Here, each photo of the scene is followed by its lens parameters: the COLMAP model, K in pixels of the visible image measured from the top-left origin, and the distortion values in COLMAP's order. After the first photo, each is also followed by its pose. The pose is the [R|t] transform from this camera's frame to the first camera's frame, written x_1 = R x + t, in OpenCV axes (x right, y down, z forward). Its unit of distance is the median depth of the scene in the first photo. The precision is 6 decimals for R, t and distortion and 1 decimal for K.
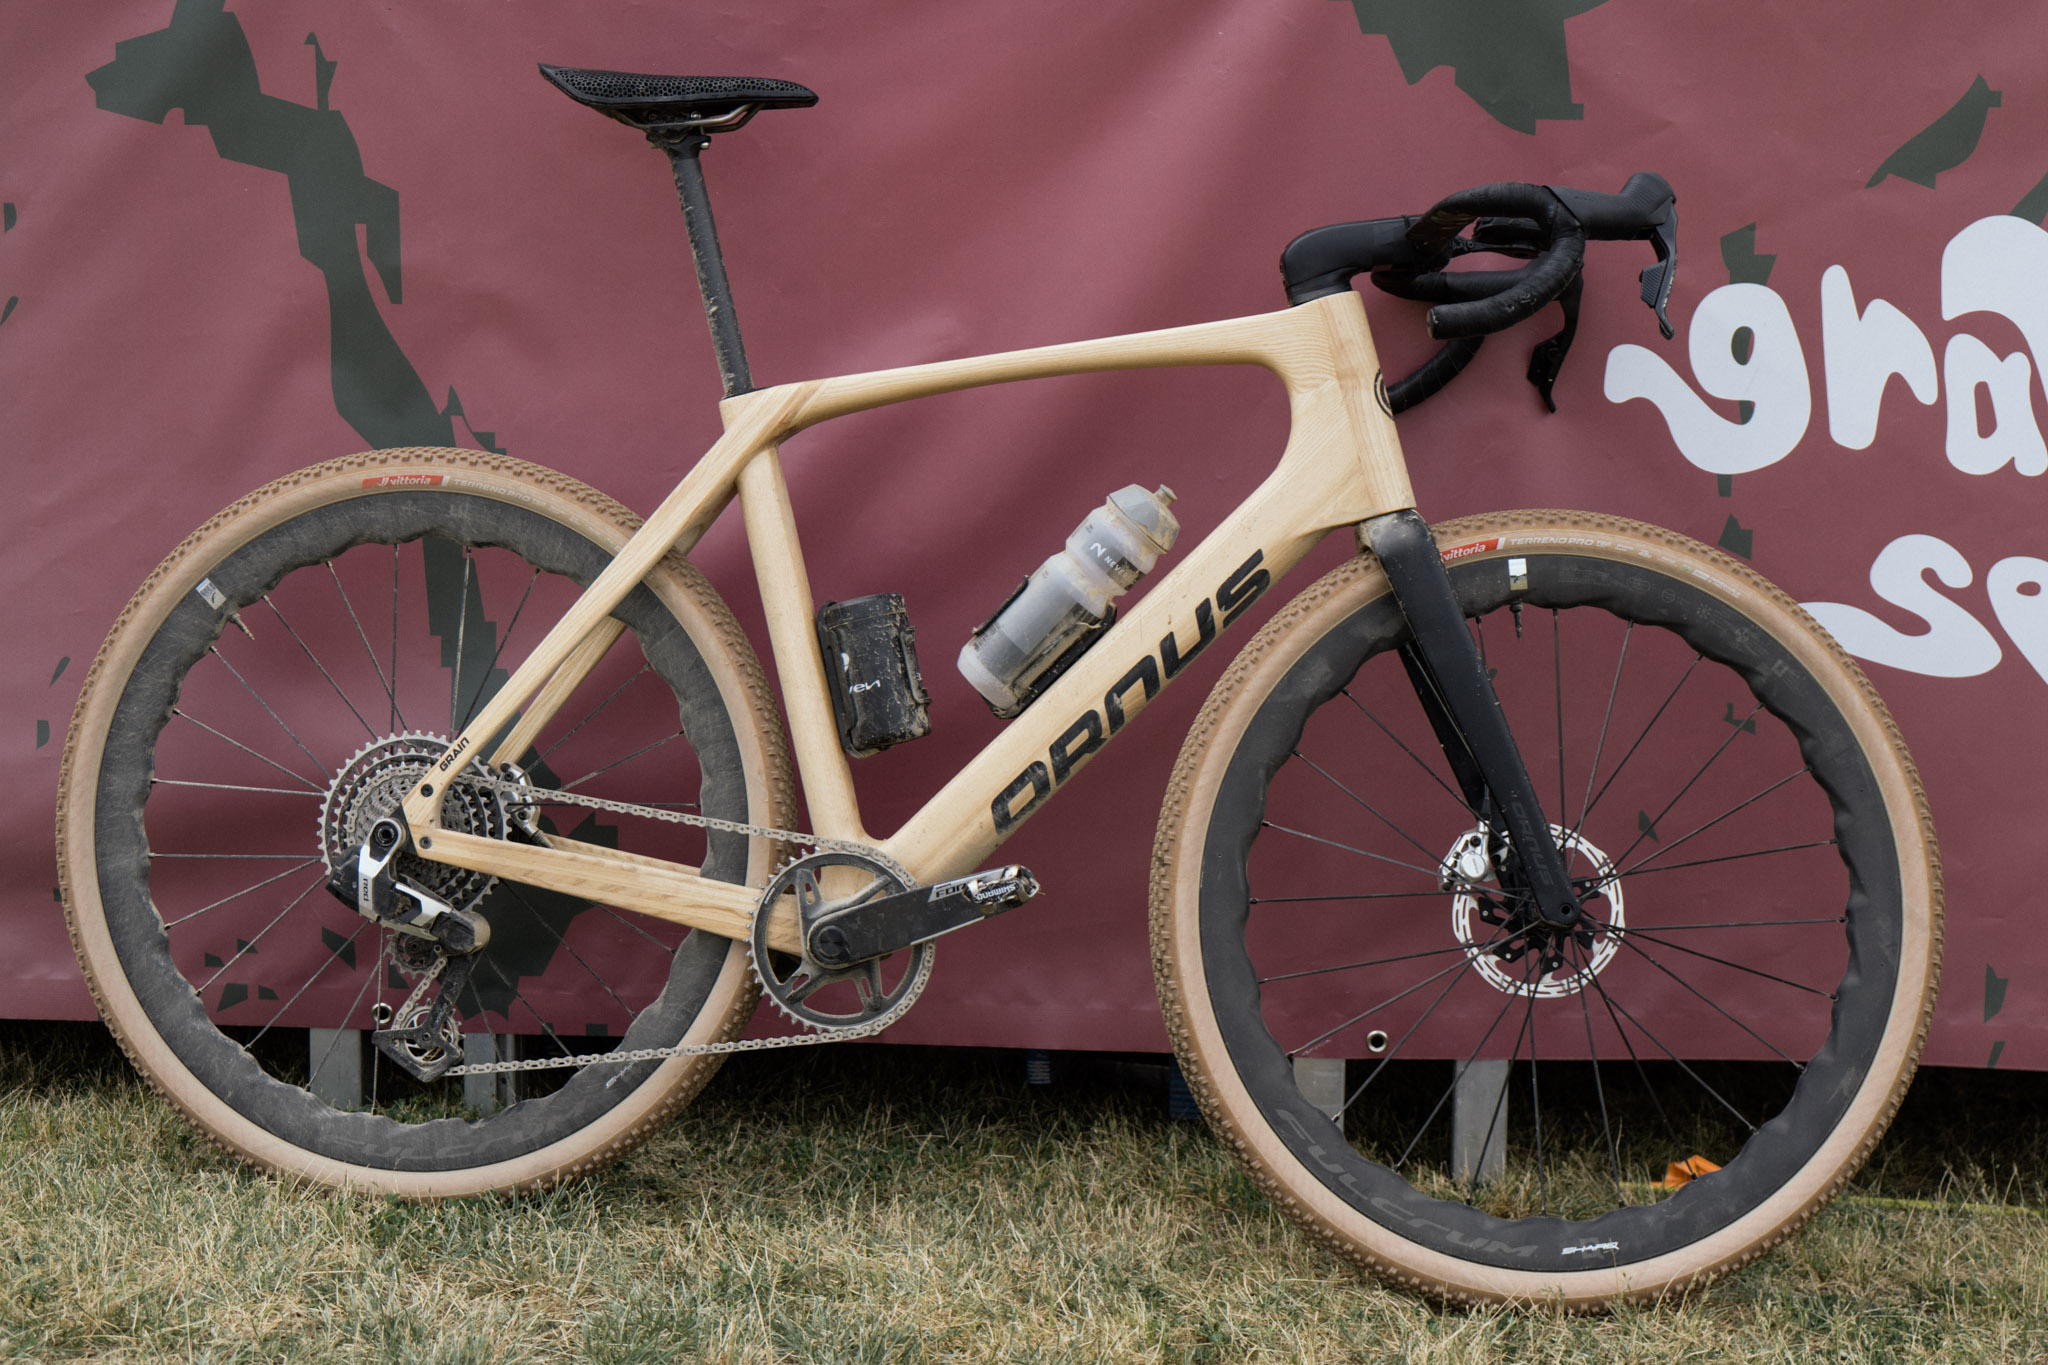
lens RADIAL K [[3443.3, 0, 1024.0], [0, 3443.3, 682.5], [0, 0, 1]] dist [0.019050, 0.169129]
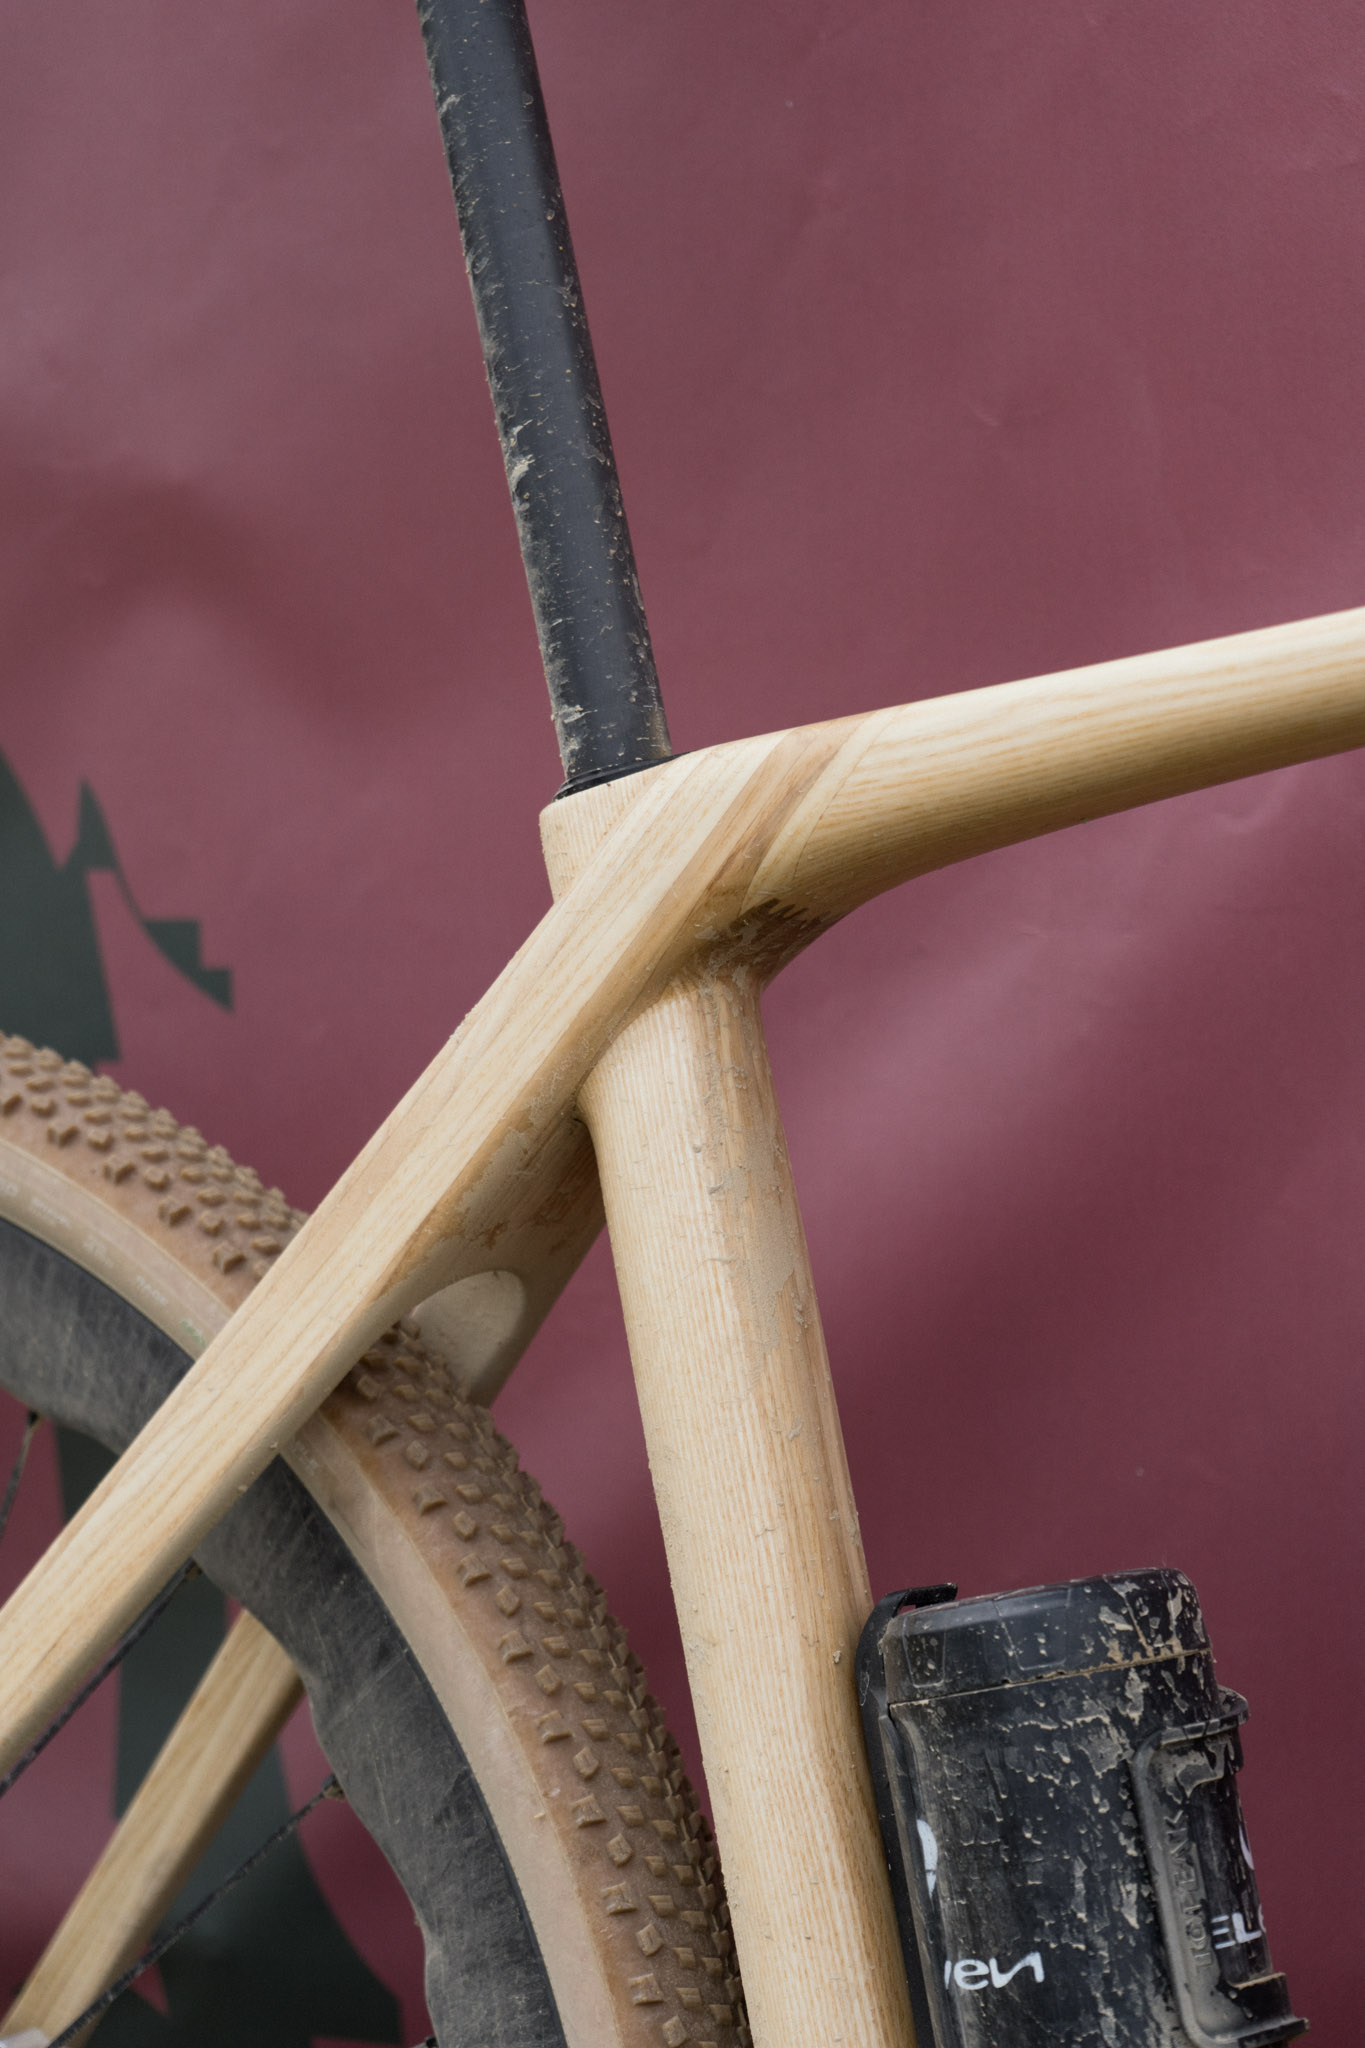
lens RADIAL K [[4225.7, 0, 682.5], [0, 4225.7, 1024.0], [0, 0, 1]] dist [-0.039932, 0.054161]
pose [[0.895578, -0.011188, -0.444765, 0.066170], [0.002733, 0.999803, -0.019646, -0.058899], [0.444897, 0.016378, 0.895432, 0.714746]]
